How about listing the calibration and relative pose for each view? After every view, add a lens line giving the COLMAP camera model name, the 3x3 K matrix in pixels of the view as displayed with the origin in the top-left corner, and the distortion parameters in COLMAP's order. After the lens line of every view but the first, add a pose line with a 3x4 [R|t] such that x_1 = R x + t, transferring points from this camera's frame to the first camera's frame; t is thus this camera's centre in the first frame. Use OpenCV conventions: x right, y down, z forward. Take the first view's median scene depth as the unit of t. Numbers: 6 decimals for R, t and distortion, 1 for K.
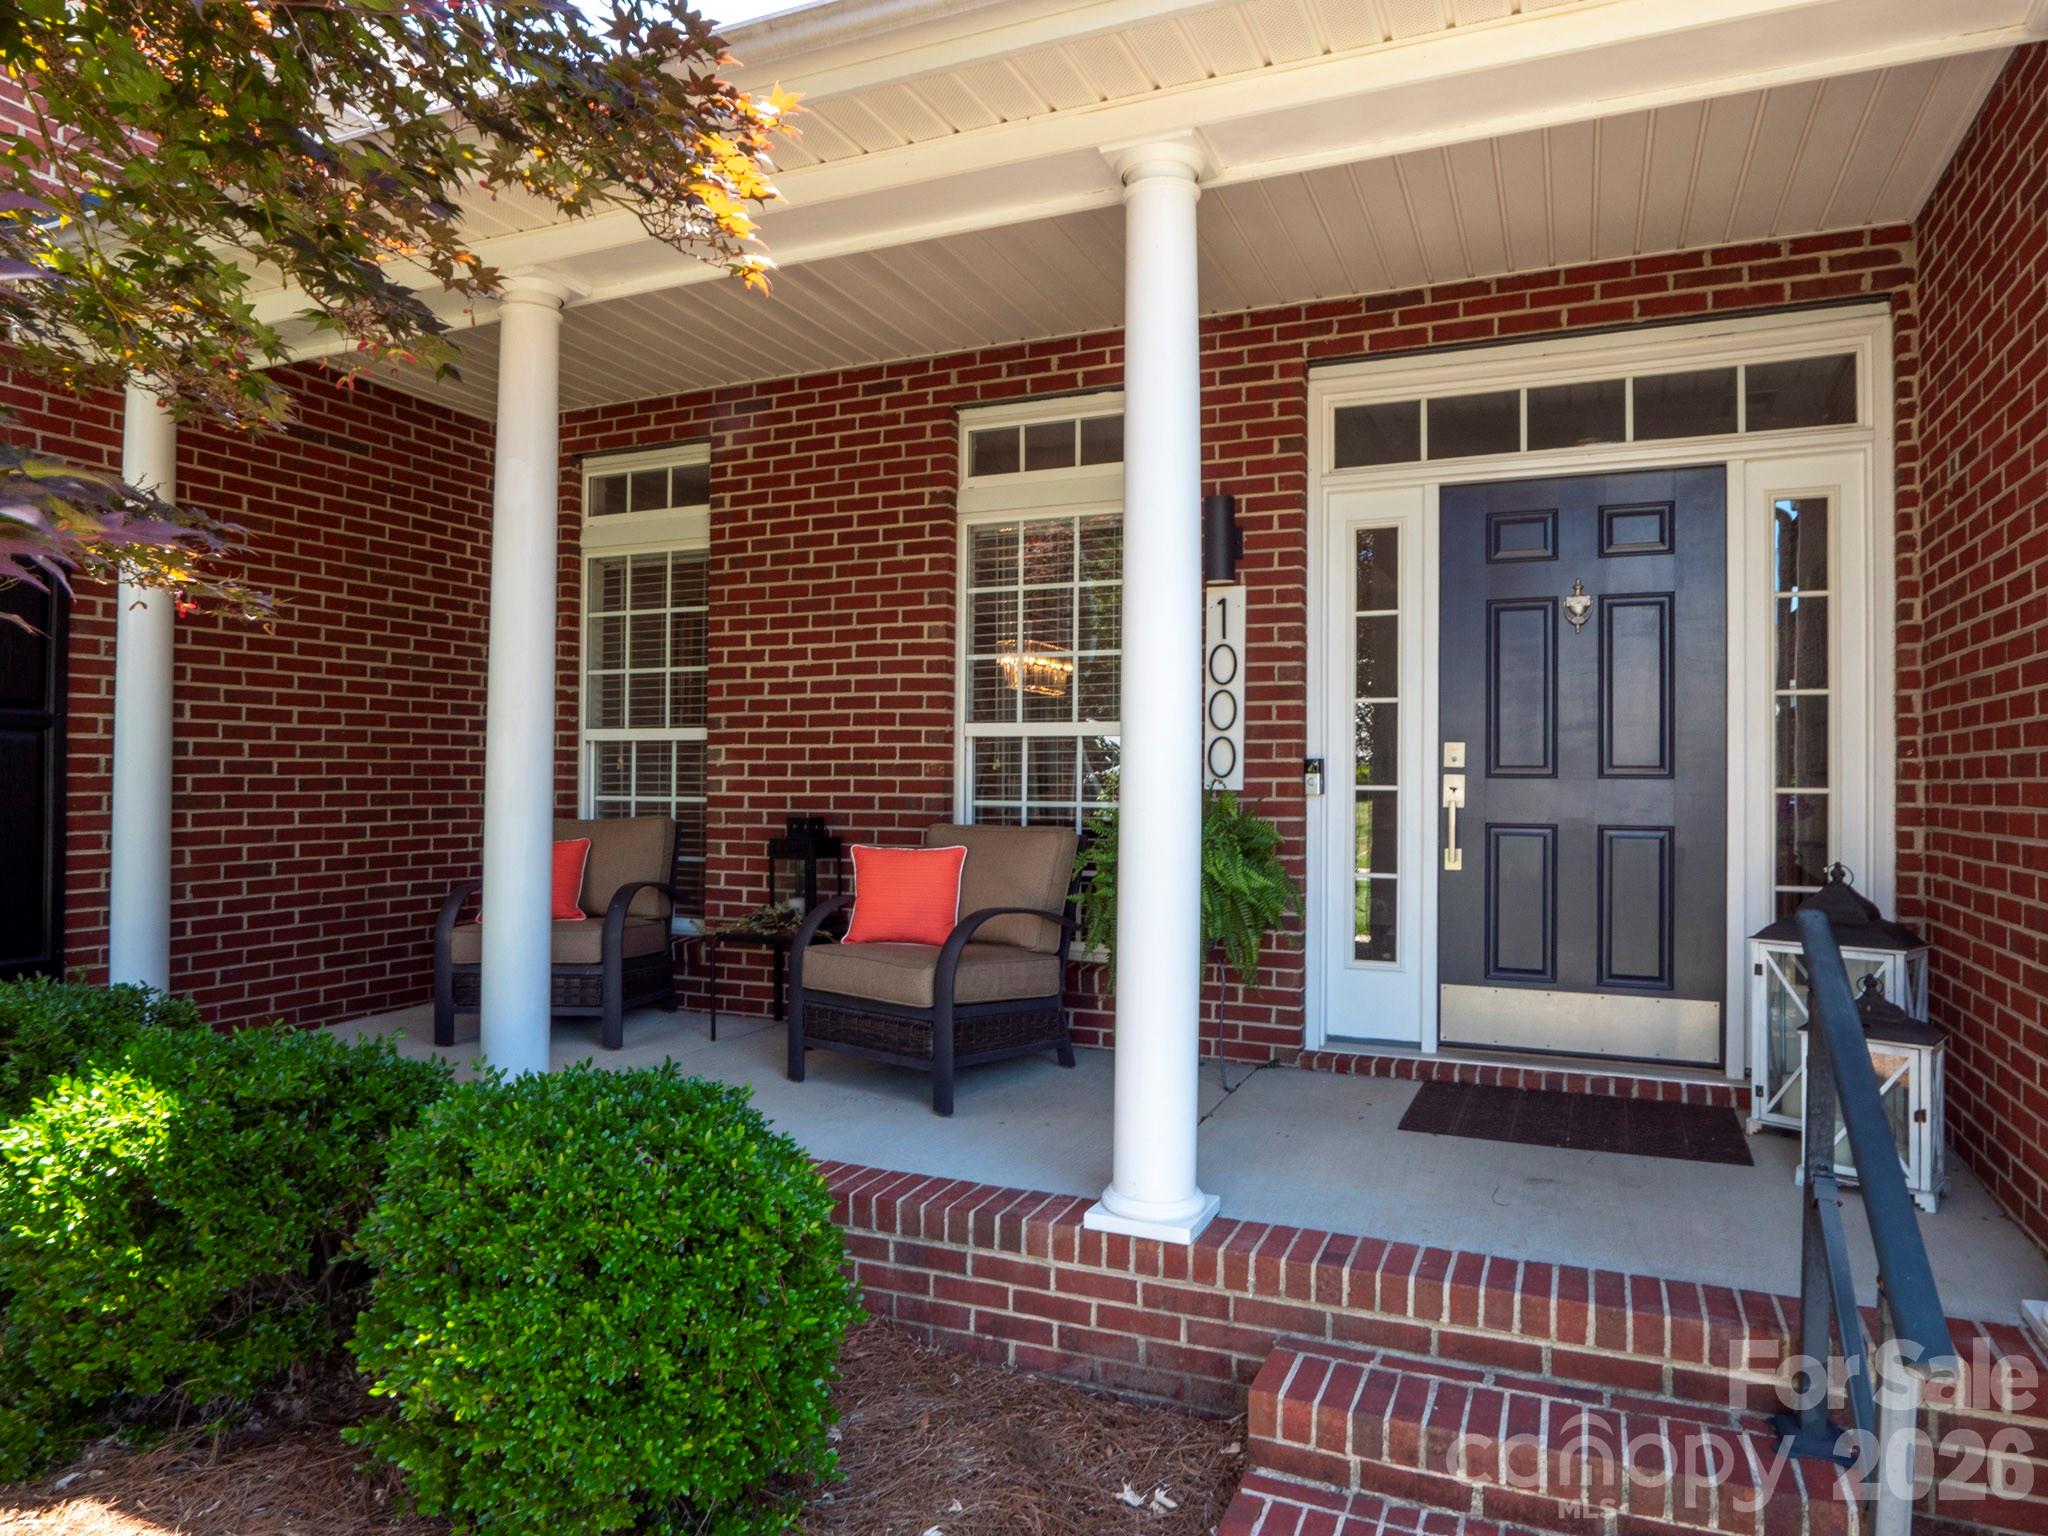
lens RADIAL K [[1304.6, 0, 1024.3], [0, 1304.6, 772.0], [0, 0, 1]] dist [-0.001152, -0.000035]
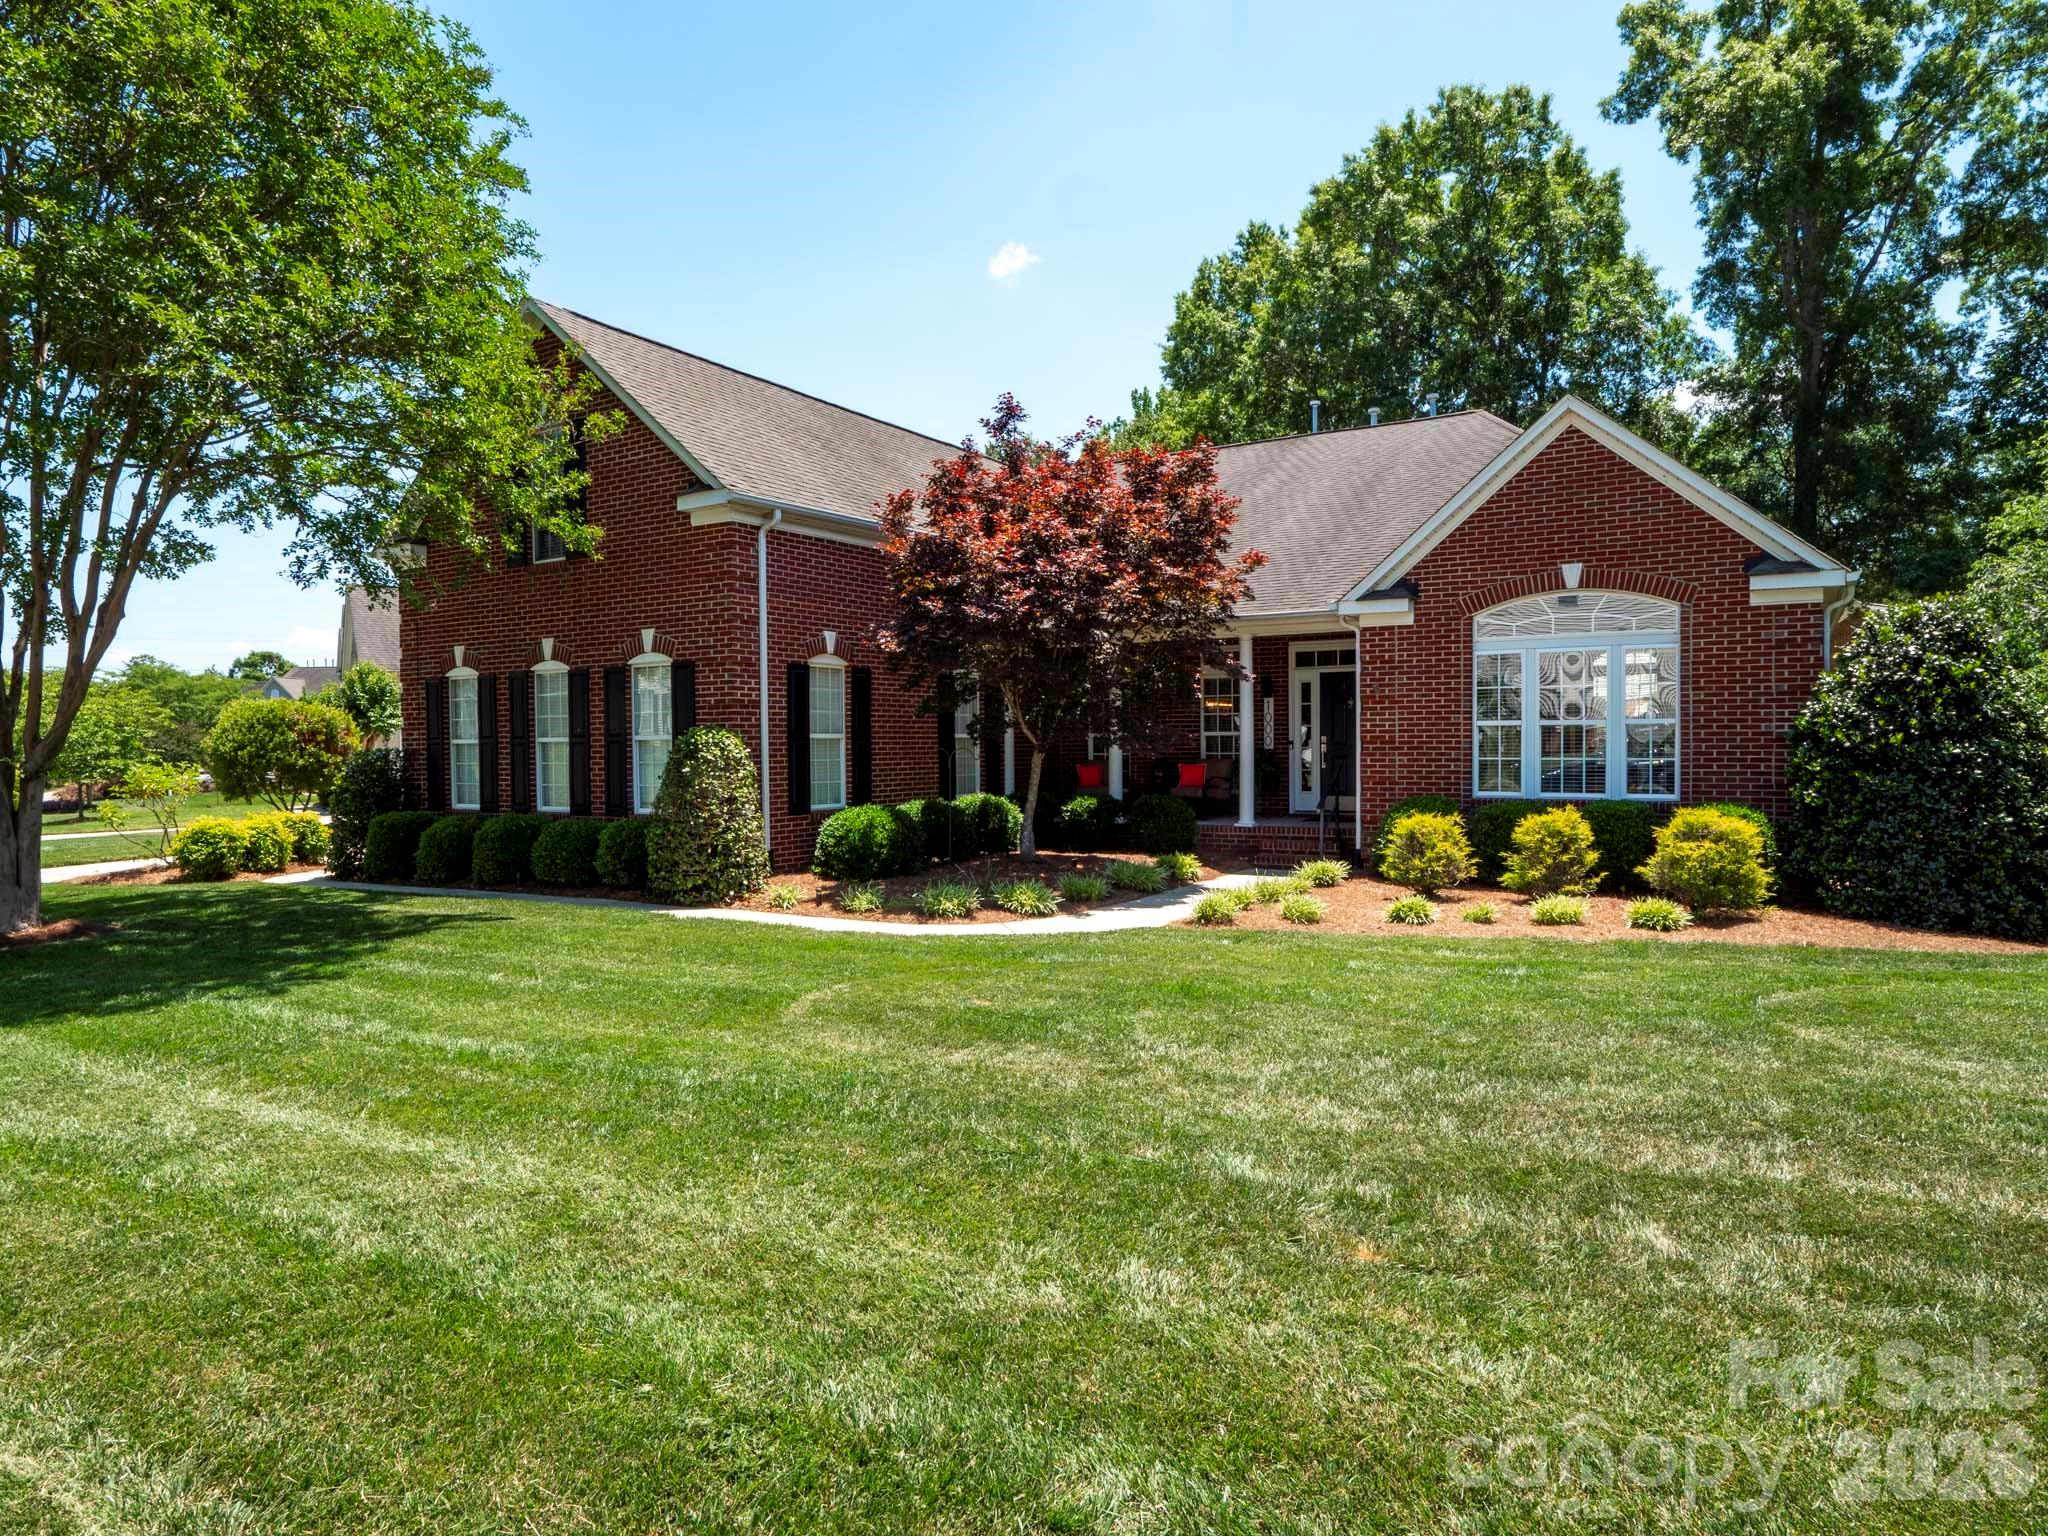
lens RADIAL K [[1304.6, 0, 1028.3], [0, 1304.6, 765.1], [0, 0, 1]] dist [-0.001152, -0.000035]
pose [[0.983935, -0.020933, -0.177293, 0.139337], [0.028128, 0.998876, 0.038163, -0.112882], [0.176295, -0.042537, 0.983418, -3.146453]]
